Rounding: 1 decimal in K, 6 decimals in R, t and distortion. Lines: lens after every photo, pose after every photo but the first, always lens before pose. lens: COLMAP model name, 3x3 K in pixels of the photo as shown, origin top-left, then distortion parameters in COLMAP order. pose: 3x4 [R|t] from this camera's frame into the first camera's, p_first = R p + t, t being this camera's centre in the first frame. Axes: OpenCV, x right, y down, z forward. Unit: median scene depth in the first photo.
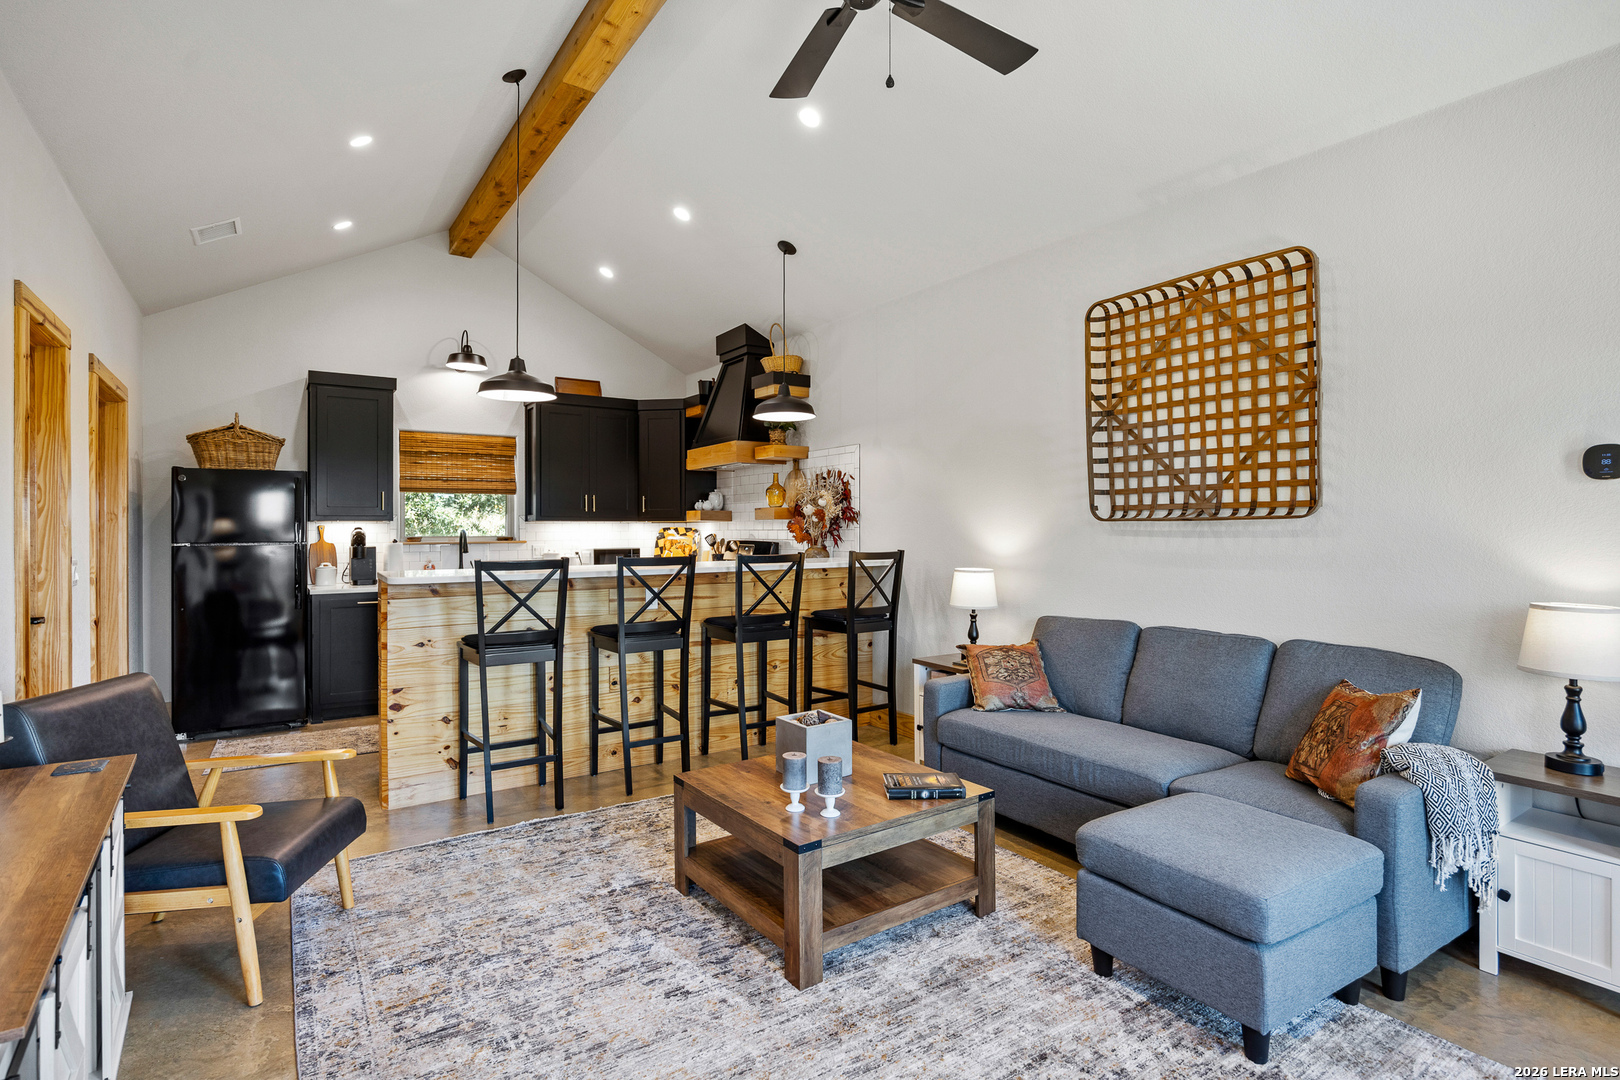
lens RADIAL K [[811.8, 0, 811.7], [0, 811.8, 513.2], [0, 0, 1]] dist [0.000085, 0.000198]
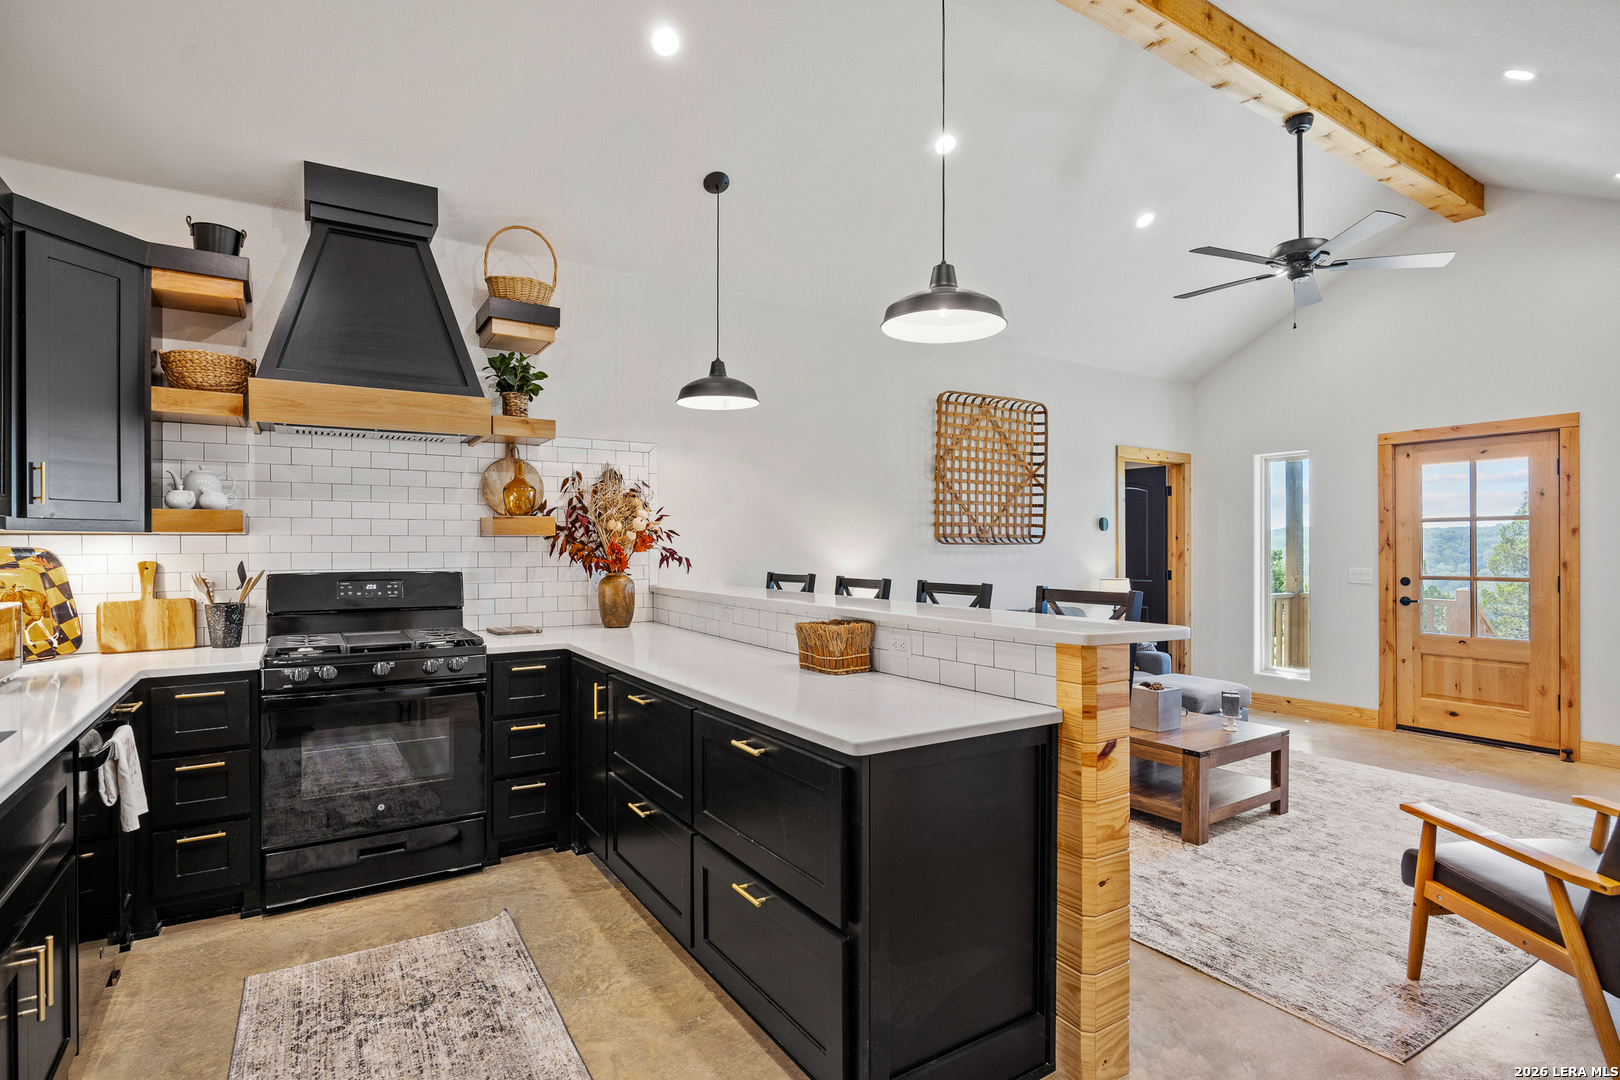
lens RADIAL K [[823.4, 0, 812.4], [0, 823.4, 545.2], [0, 0, 1]] dist [-0.001200, 0.000924]
pose [[0.003208, -0.002636, 0.999991, -1.177569], [-0.022471, 0.999744, 0.002708, 0.013257], [-0.999742, -0.022479, 0.003148, 1.324385]]
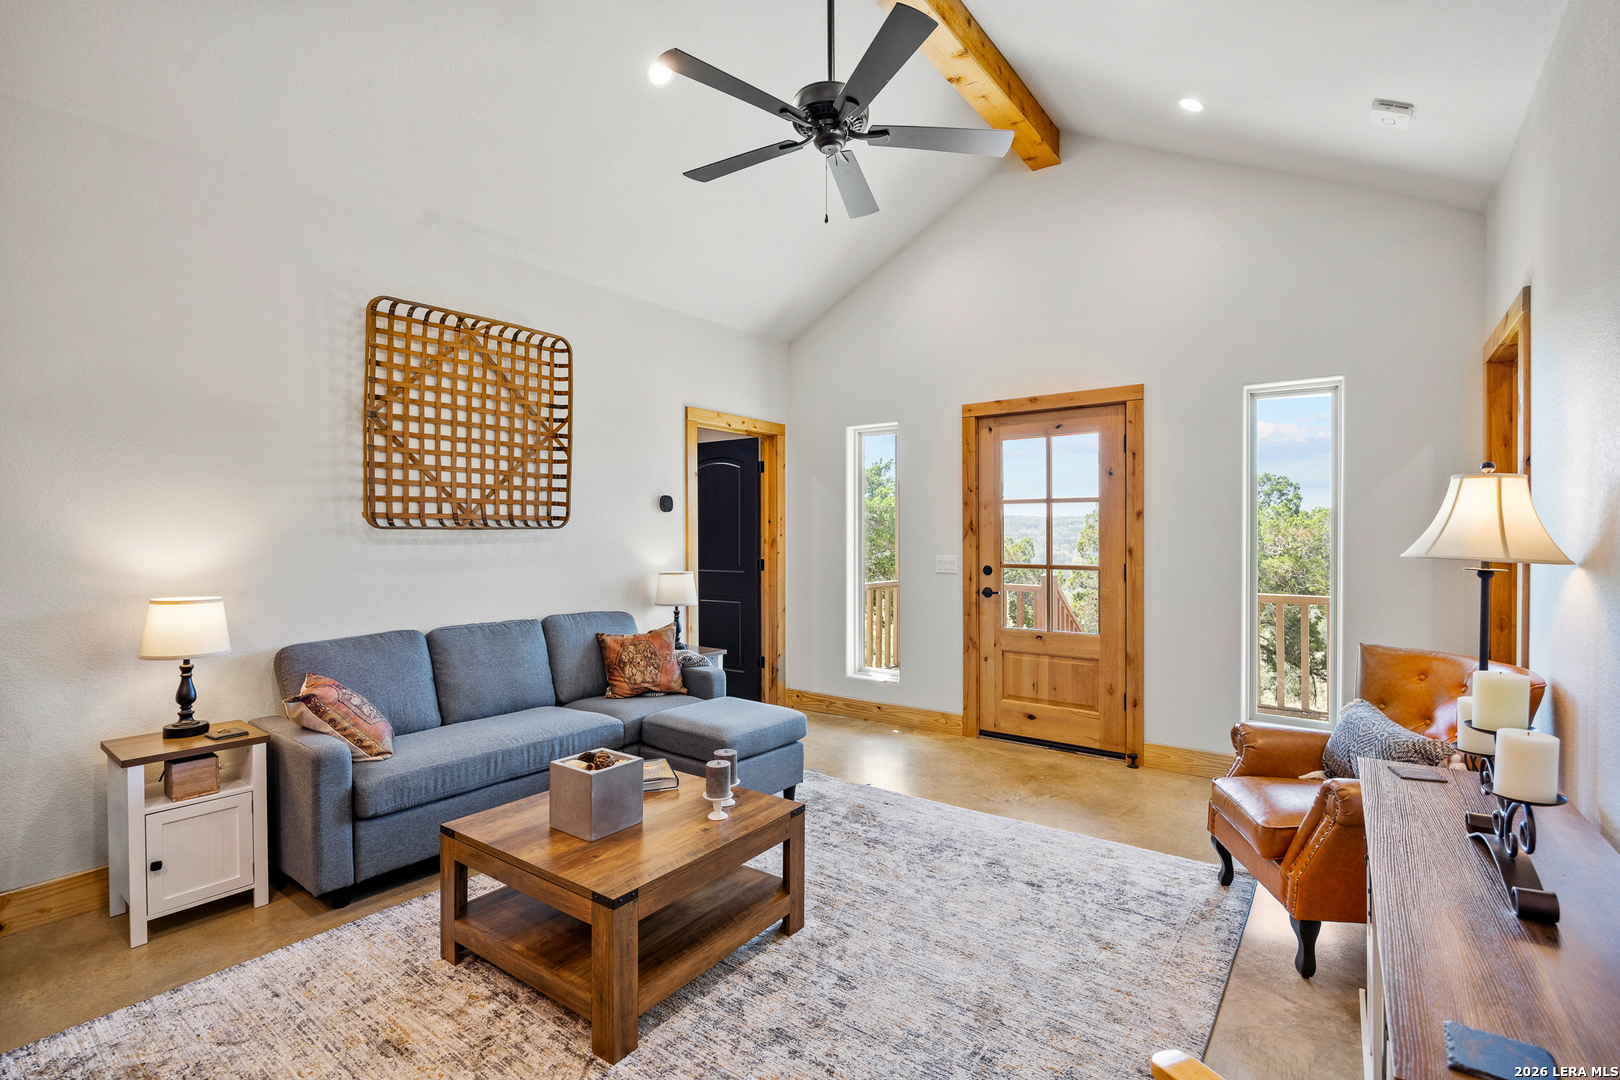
lens RADIAL K [[757.1, 0, 809.7], [0, 757.1, 534.9], [0, 0, 1]] dist [-0.001579, -0.000590]
pose [[-0.334350, -0.008422, 0.942412, -0.688429], [-0.021651, 0.999765, 0.001253, 0.005032], [-0.942200, -0.019986, -0.334453, 0.888281]]
